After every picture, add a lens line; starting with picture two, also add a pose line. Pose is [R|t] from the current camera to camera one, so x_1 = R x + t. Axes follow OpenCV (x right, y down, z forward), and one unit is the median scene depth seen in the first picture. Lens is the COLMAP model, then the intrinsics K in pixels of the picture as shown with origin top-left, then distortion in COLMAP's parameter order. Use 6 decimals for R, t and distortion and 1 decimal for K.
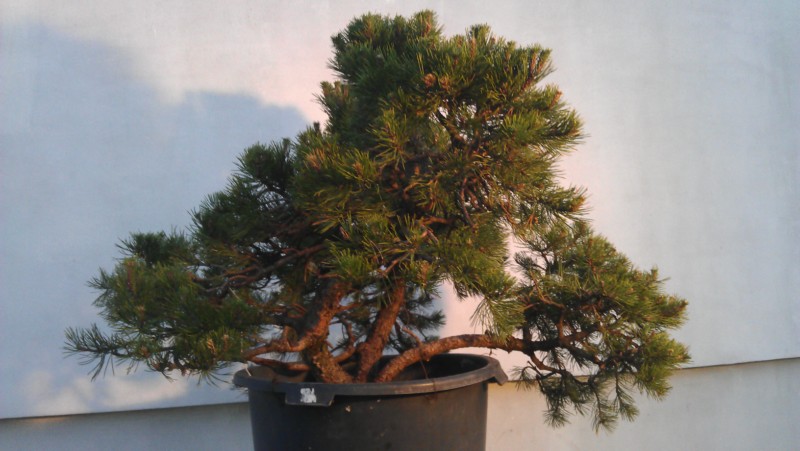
lens RADIAL K [[788.4, 0, 371.9], [0, 788.4, 240.1], [0, 0, 1]] dist [-0.047454, 0.000000]
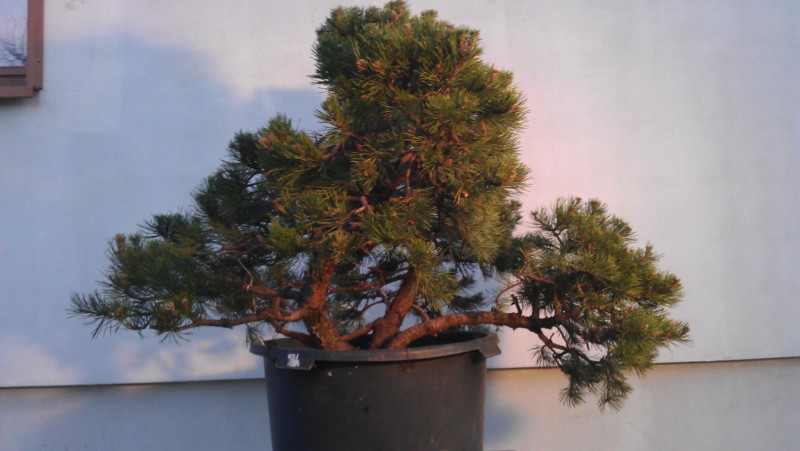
lens RADIAL K [[788.4, 0, 407.8], [0, 788.4, 239.3], [0, 0, 1]] dist [-0.047454, 0.000000]
pose [[0.977826, -0.004561, -0.209369, 0.285044], [0.004769, 0.999989, 0.000488, 0.027794], [0.209364, -0.001476, 0.977837, -0.030233]]
